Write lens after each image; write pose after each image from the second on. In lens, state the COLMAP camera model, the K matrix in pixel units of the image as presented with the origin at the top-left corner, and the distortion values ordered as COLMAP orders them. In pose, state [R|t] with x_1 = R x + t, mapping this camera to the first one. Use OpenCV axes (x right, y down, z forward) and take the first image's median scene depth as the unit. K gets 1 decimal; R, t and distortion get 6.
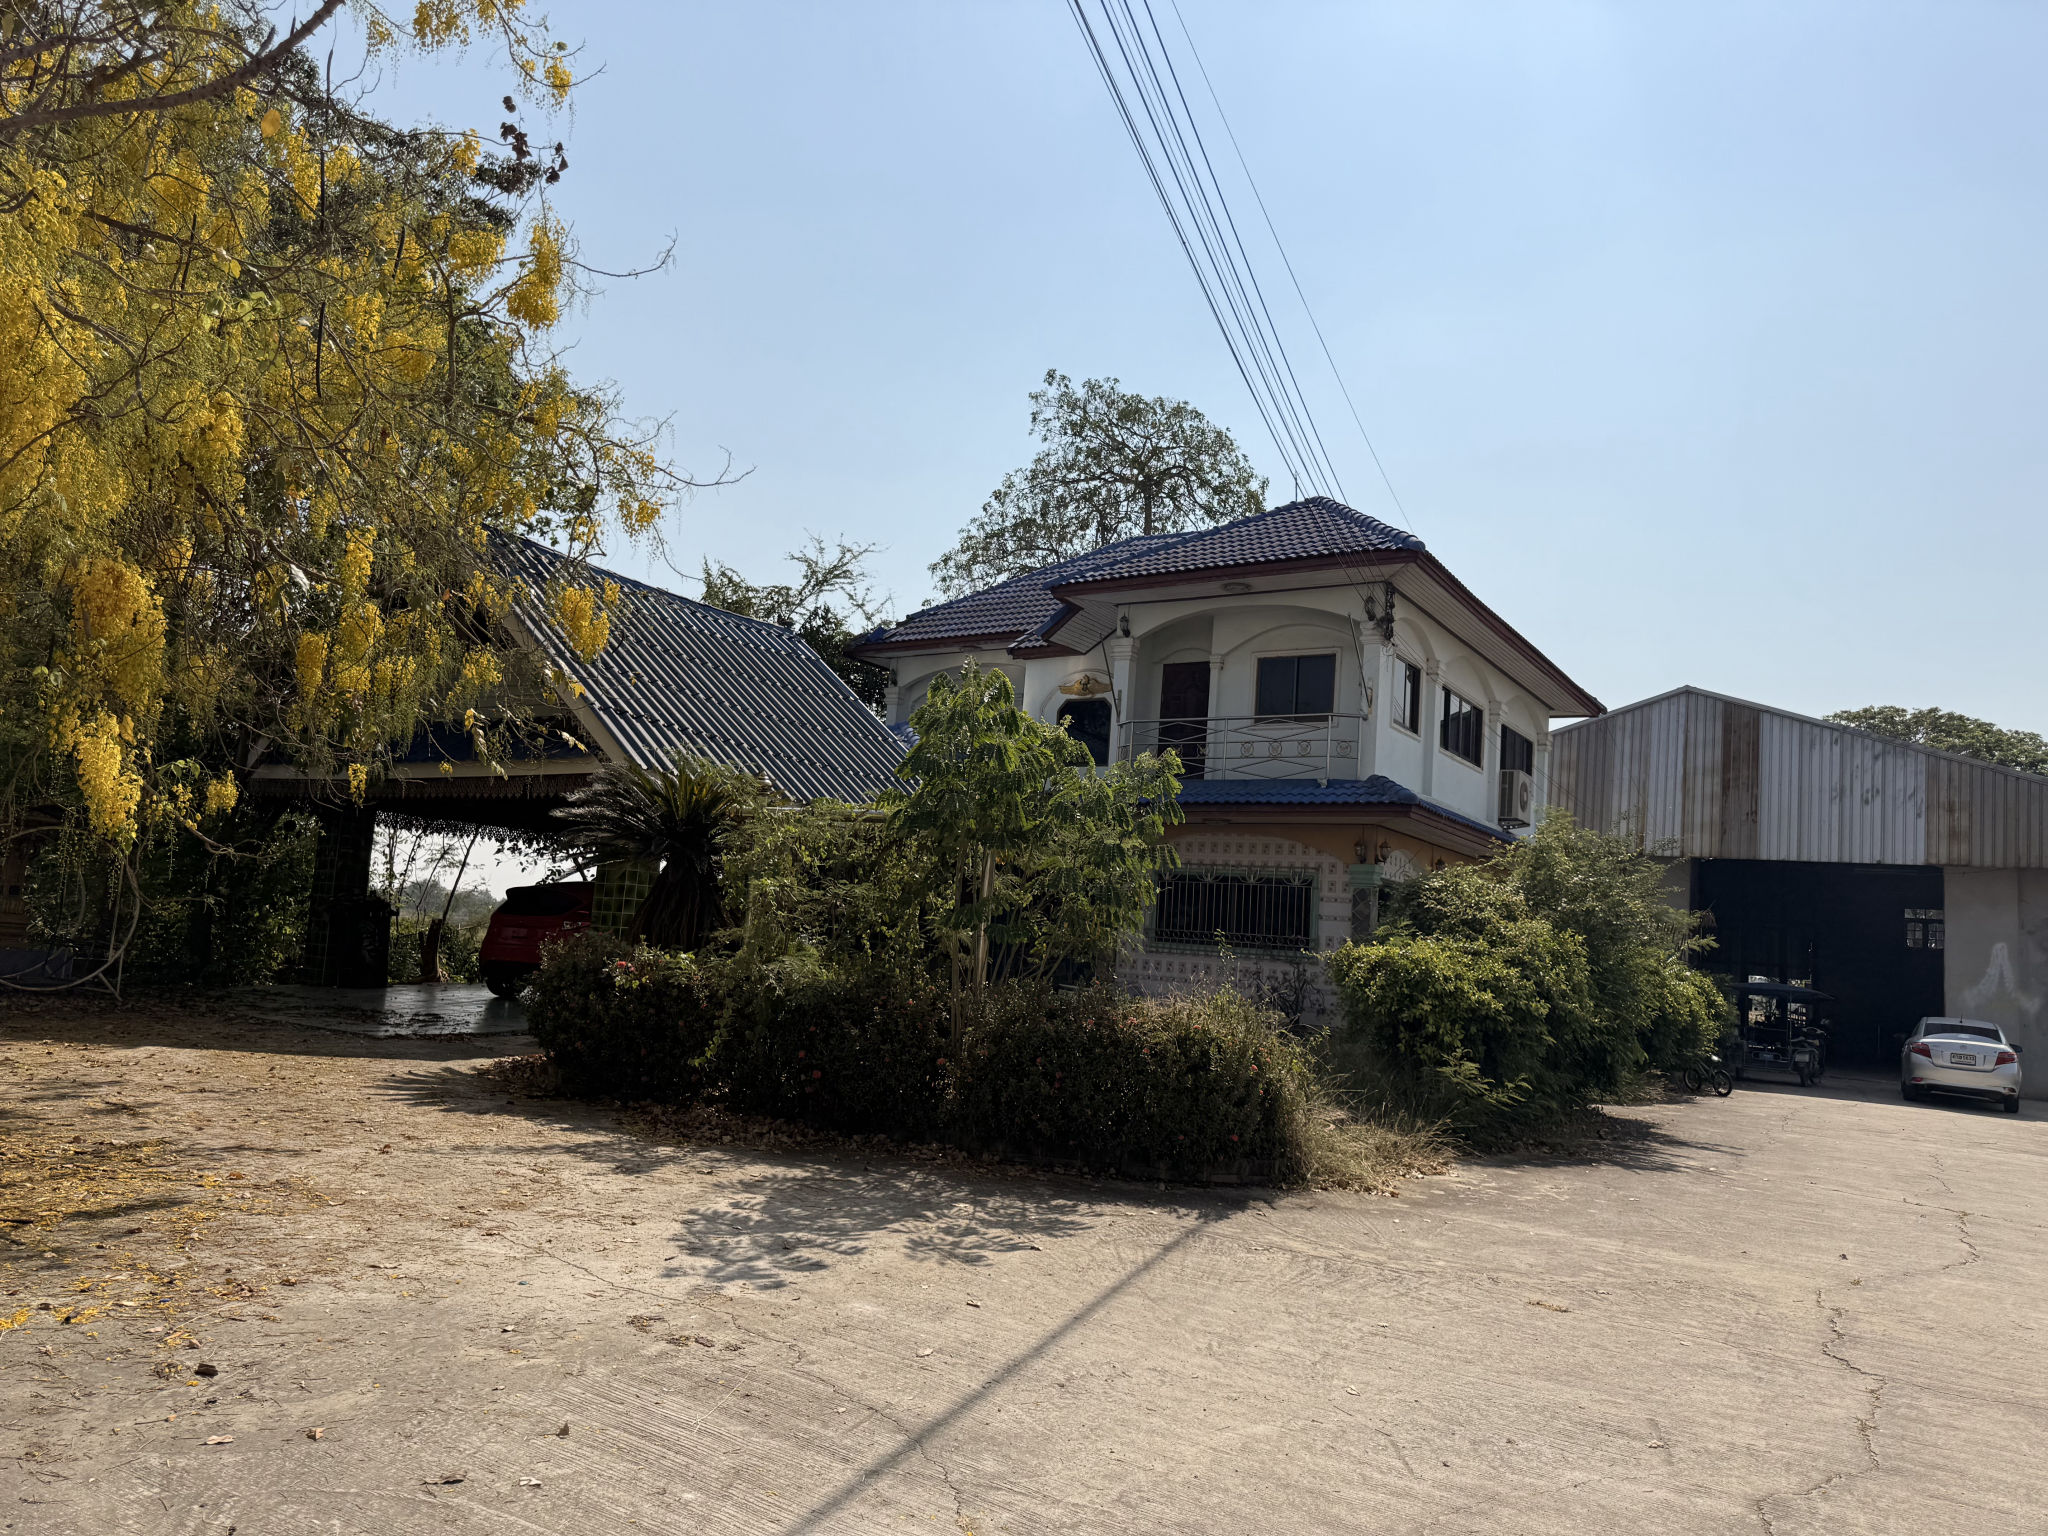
lens RADIAL K [[1421.9, 0, 1024.1], [0, 1421.9, 784.2], [0, 0, 1]] dist [0.147956, -0.250073]
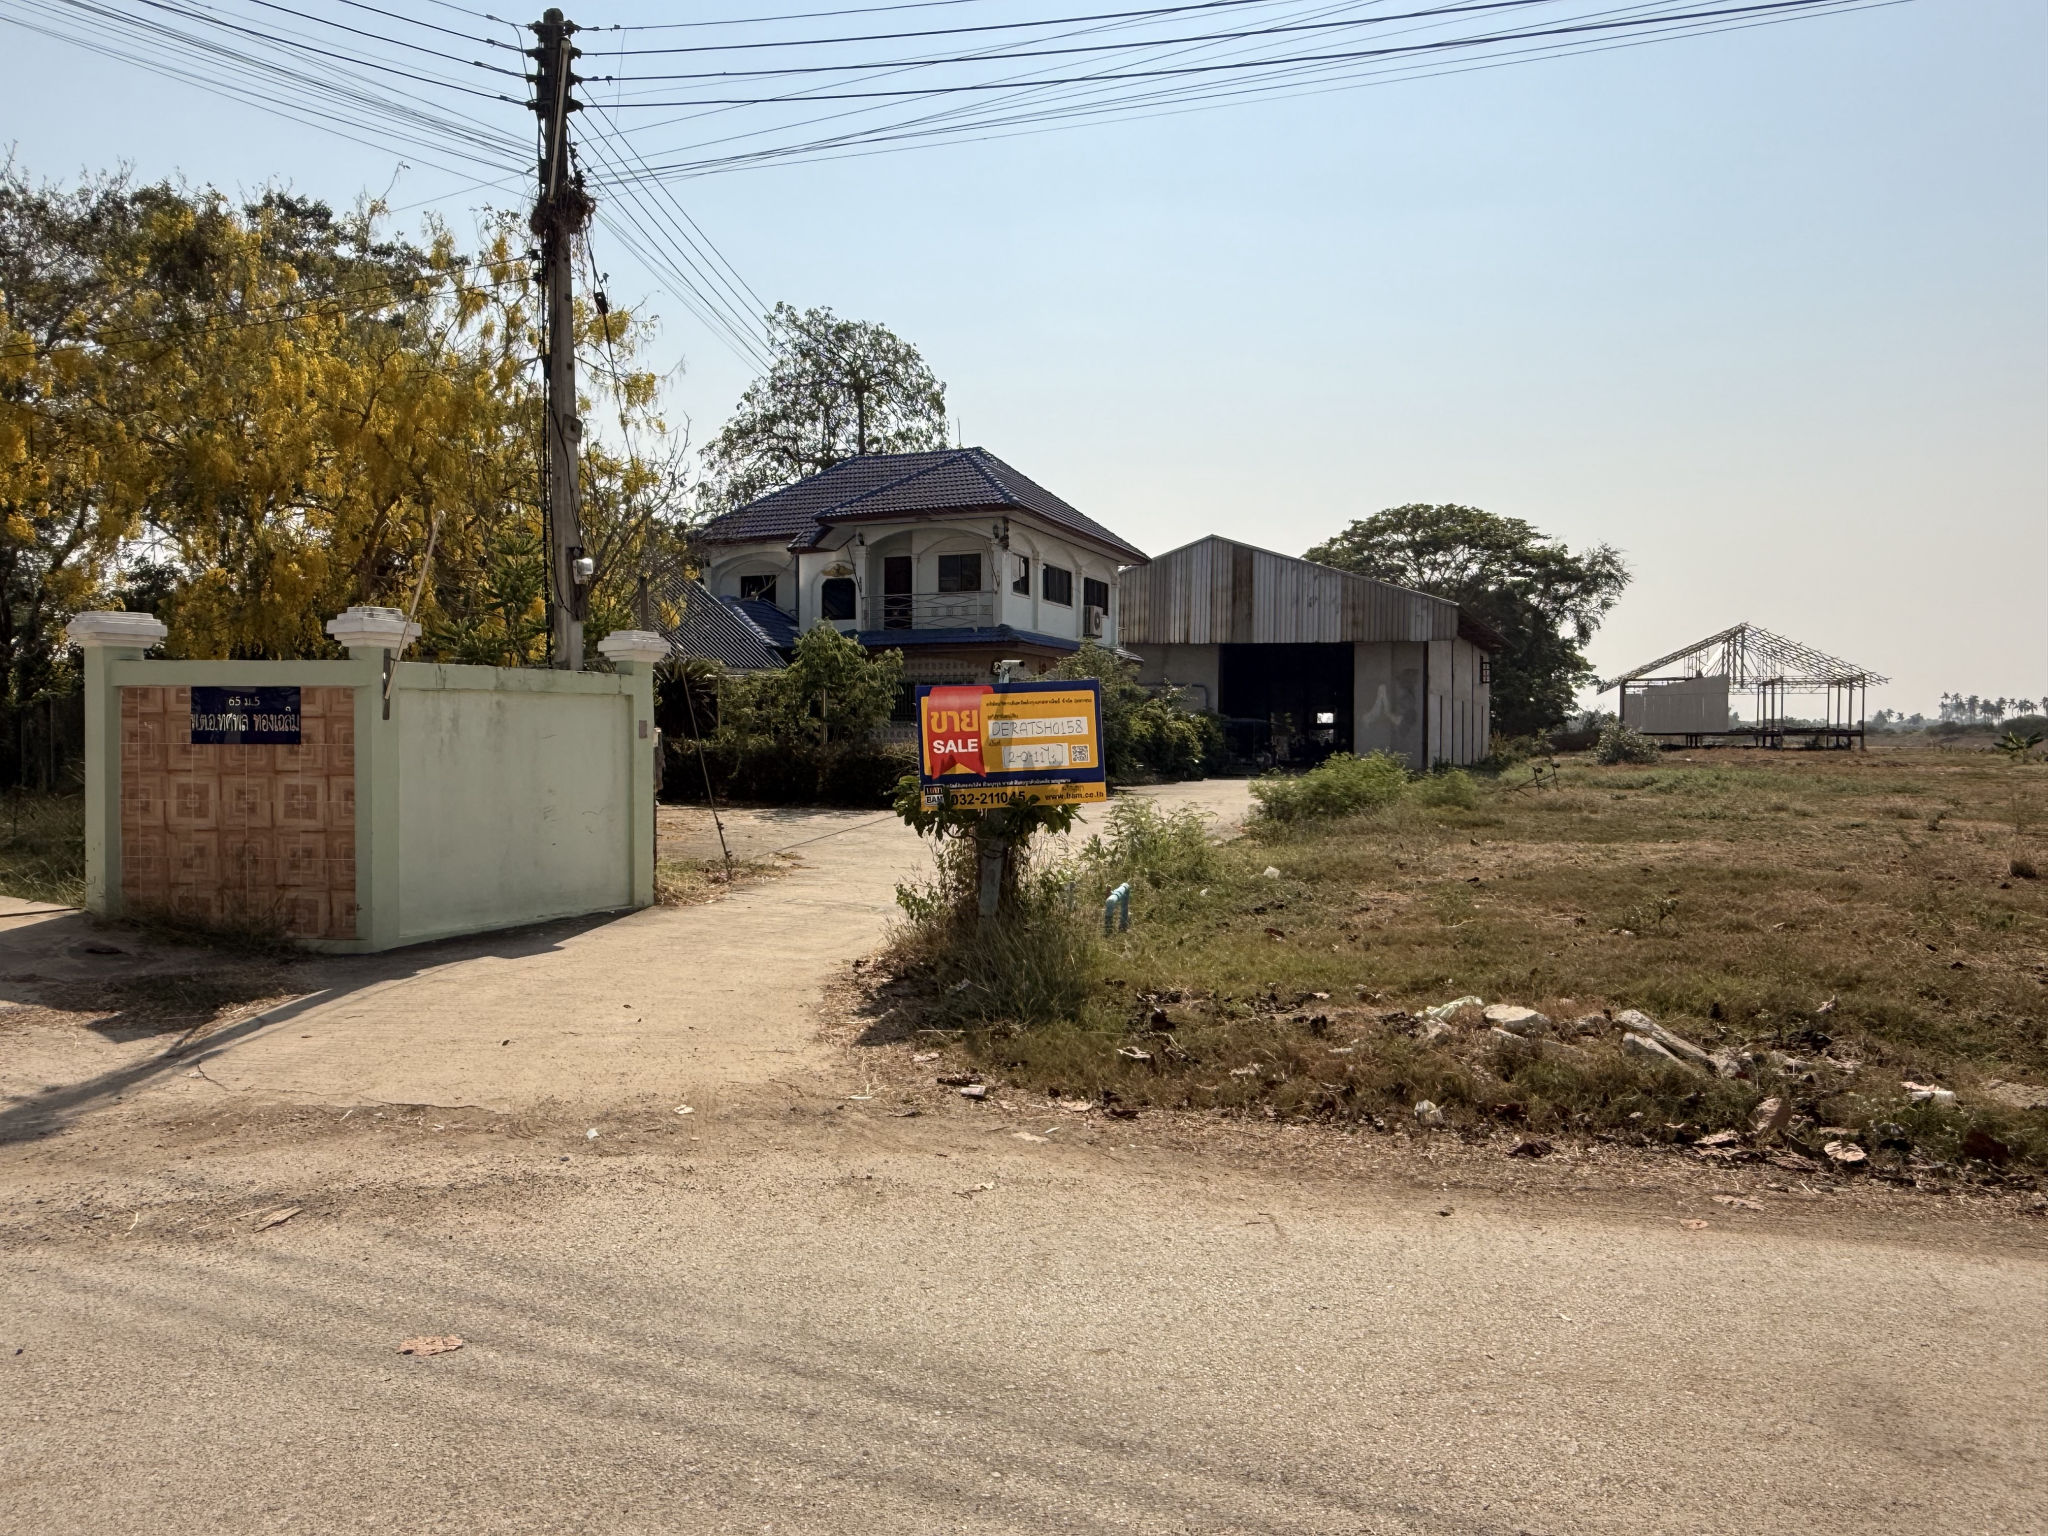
lens RADIAL K [[1406.2, 0, 1024.0], [0, 1406.2, 768.0], [0, 0, 1]] dist [-0.000517, -0.001029]
pose [[0.978639, -0.076408, 0.190861, -0.077857], [0.048120, 0.987714, 0.148679, -0.078510], [-0.199876, -0.136319, 0.970292, -0.688119]]
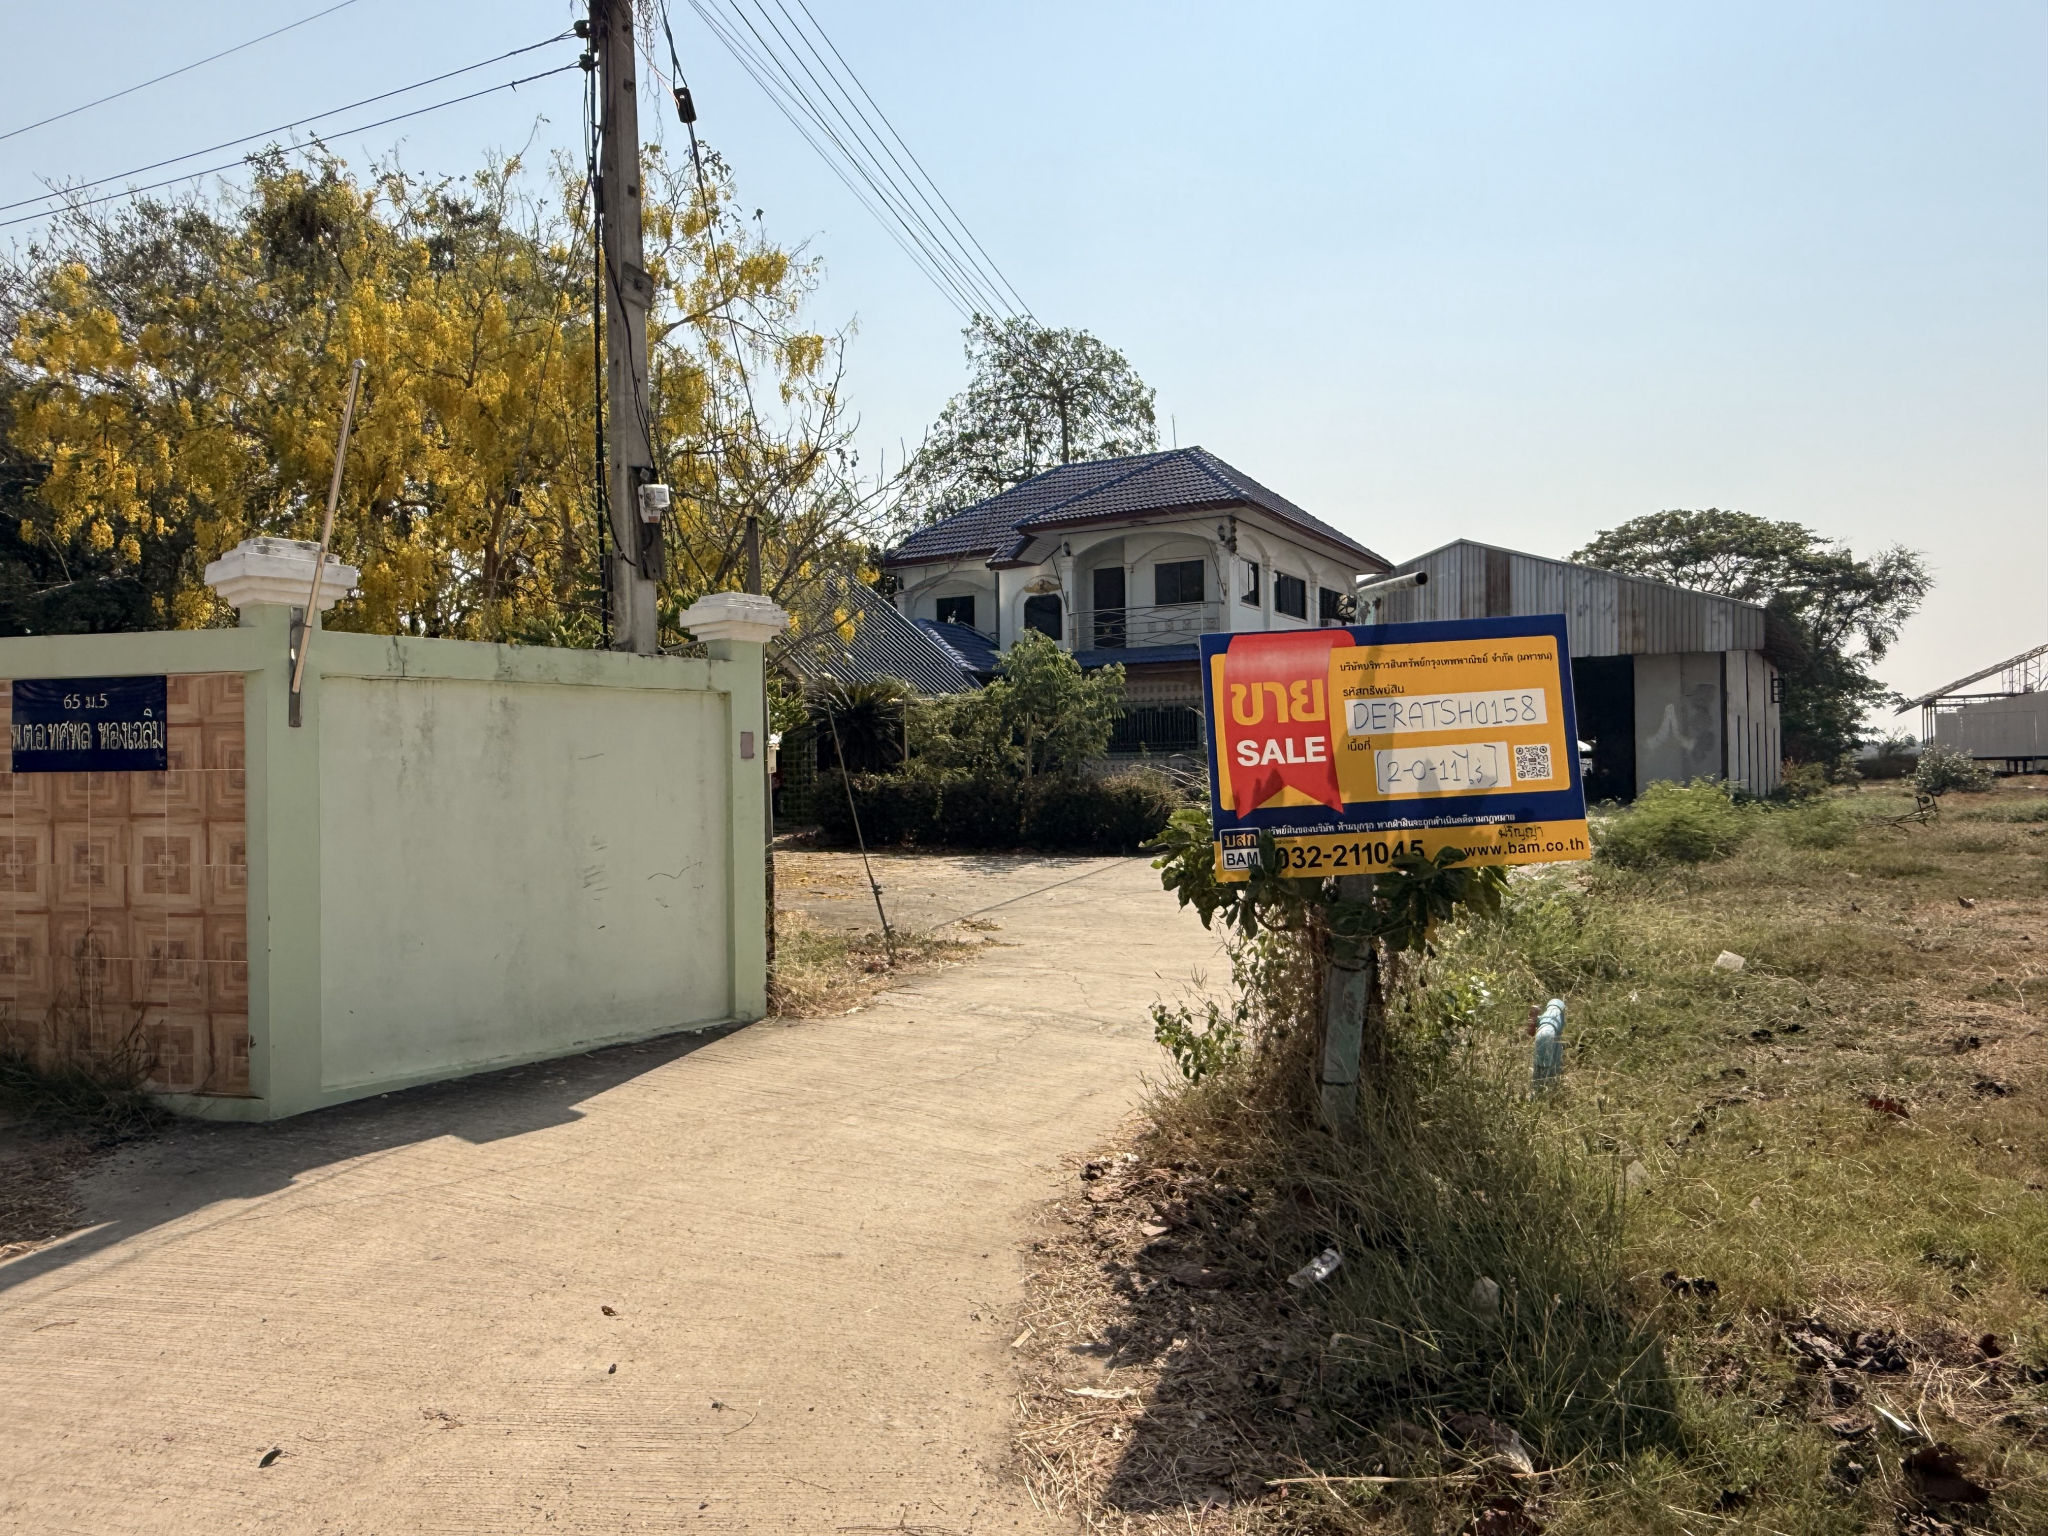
lens RADIAL K [[1406.2, 0, 1024.0], [0, 1406.2, 768.0], [0, 0, 1]] dist [-0.000517, -0.001029]
pose [[0.995096, -0.085660, 0.049453, -0.066693], [0.079732, 0.990566, 0.111452, -0.048886], [-0.058533, -0.106962, 0.992539, -0.491617]]
